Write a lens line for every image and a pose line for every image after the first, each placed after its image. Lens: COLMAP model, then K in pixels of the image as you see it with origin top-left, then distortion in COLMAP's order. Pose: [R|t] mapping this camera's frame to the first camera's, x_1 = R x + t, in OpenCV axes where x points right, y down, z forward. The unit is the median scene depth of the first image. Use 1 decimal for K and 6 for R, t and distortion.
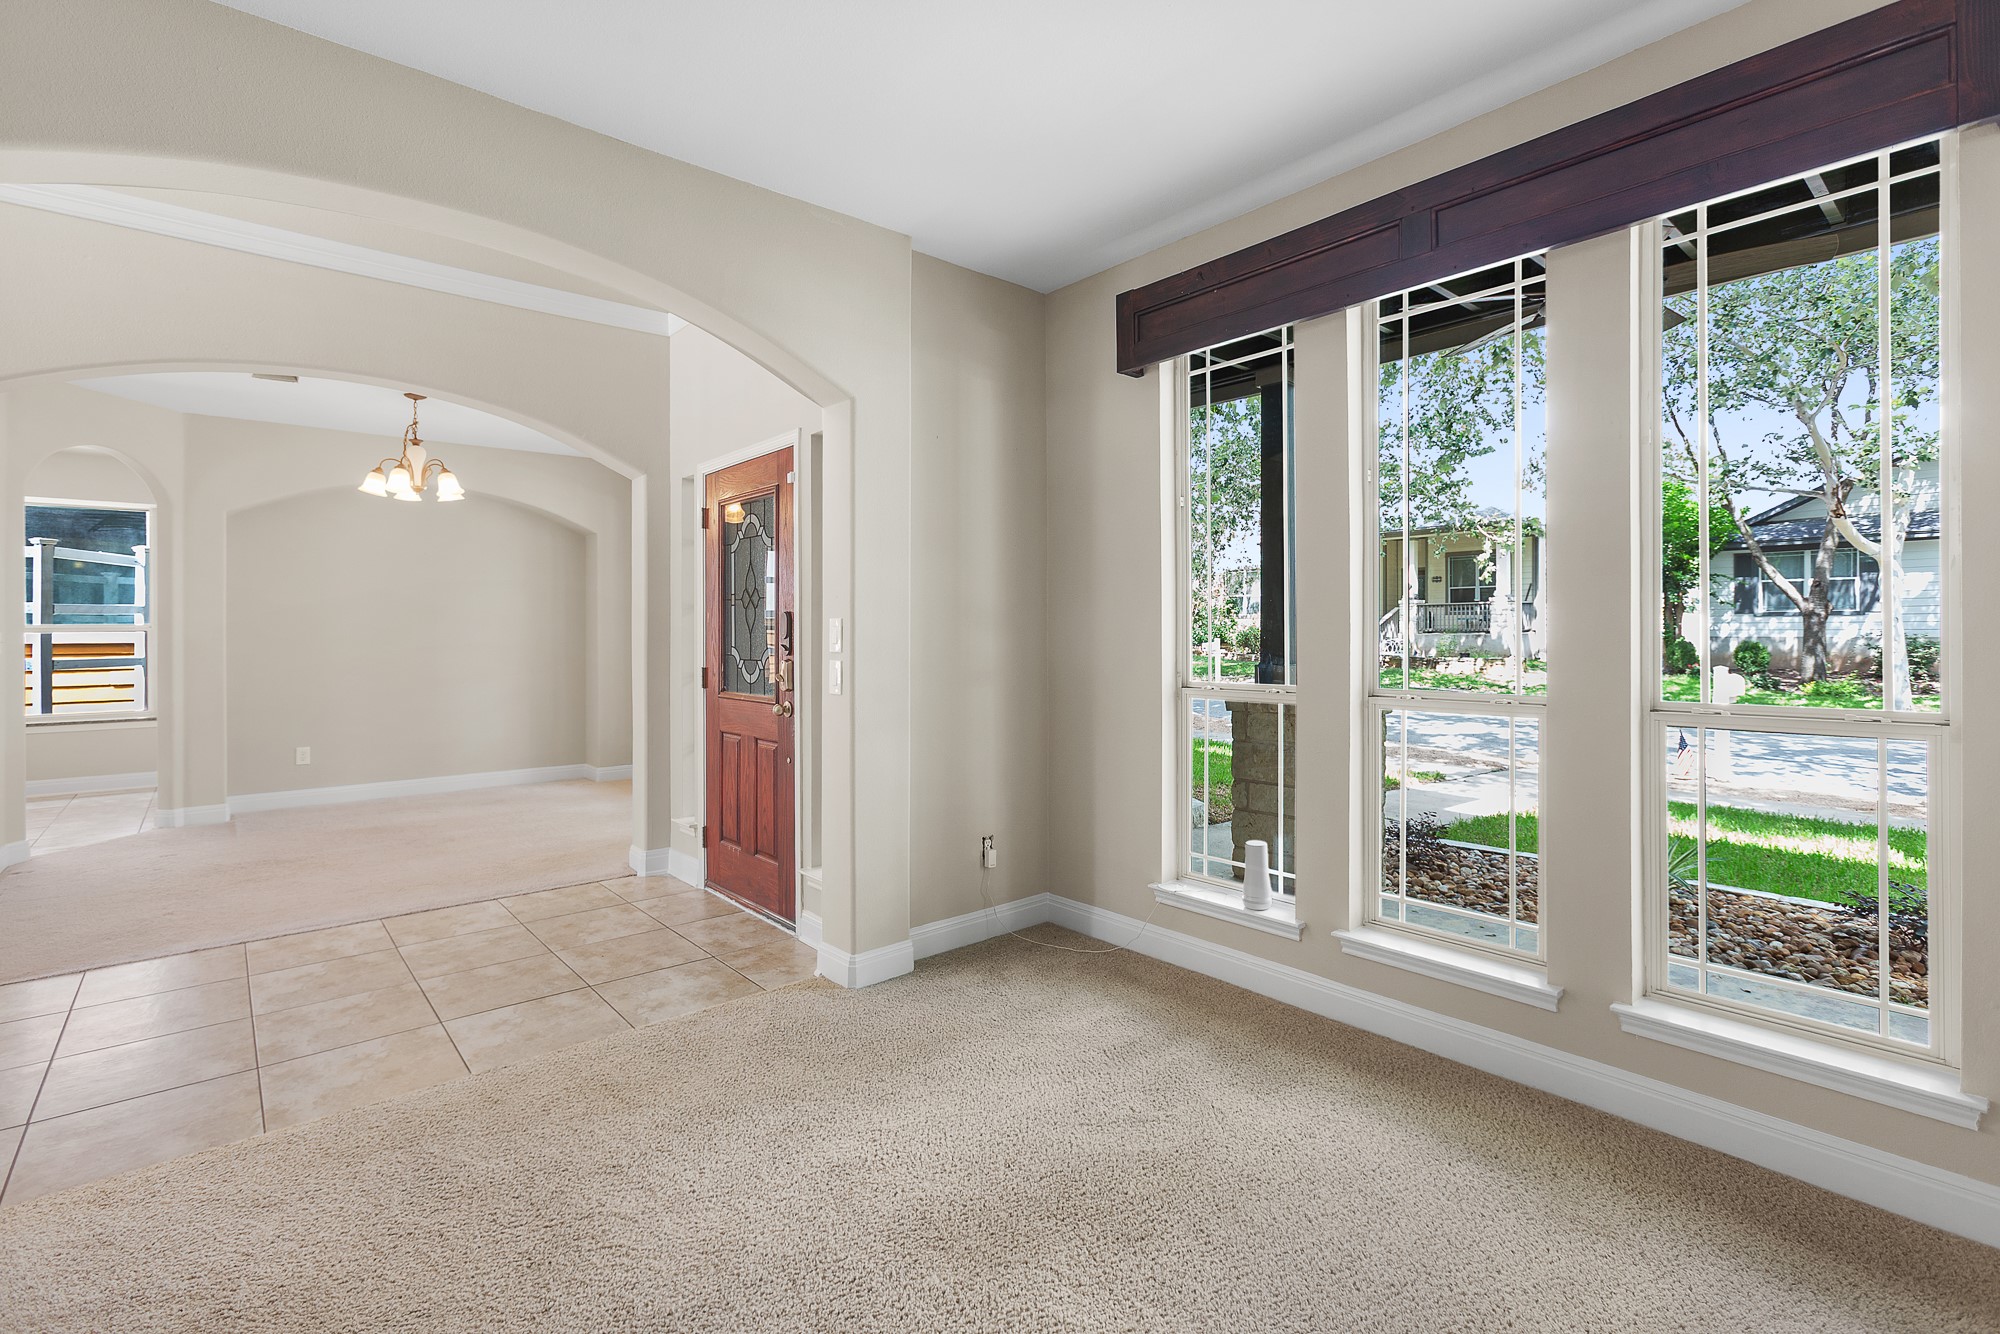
lens RADIAL K [[911.3, 0, 1031.3], [0, 911.3, 631.9], [0, 0, 1]] dist [-0.004496, 0.002470]
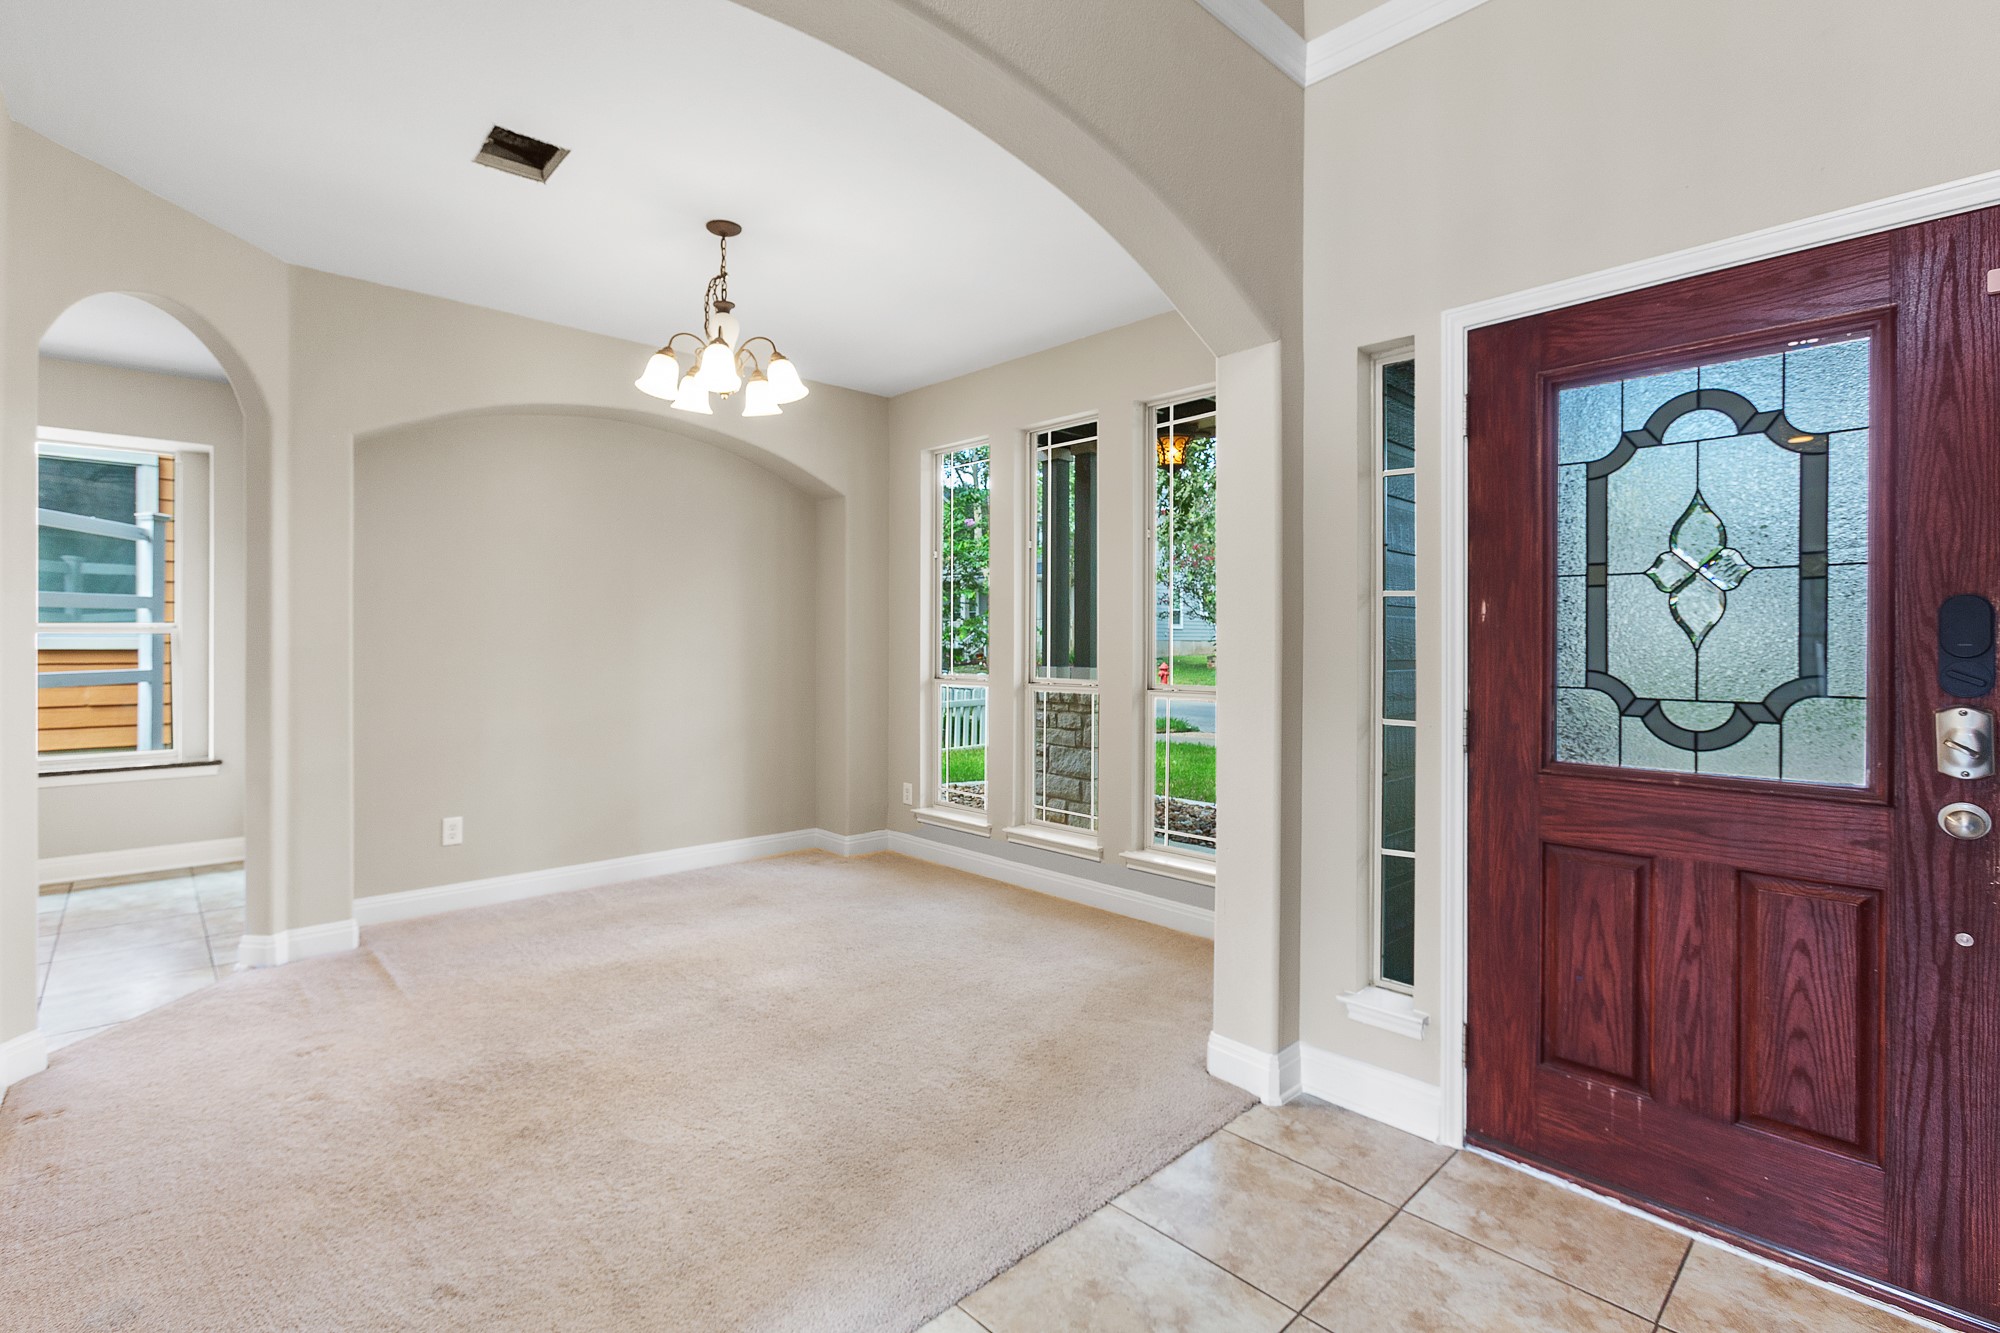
lens RADIAL K [[911.3, 0, 993.3], [0, 911.3, 647.4], [0, 0, 1]] dist [-0.004496, 0.002470]
pose [[0.999366, 0.008527, 0.034576, -0.486826], [-0.008638, 0.999958, 0.003066, 0.004083], [-0.034548, -0.003362, 0.999397, 0.387014]]
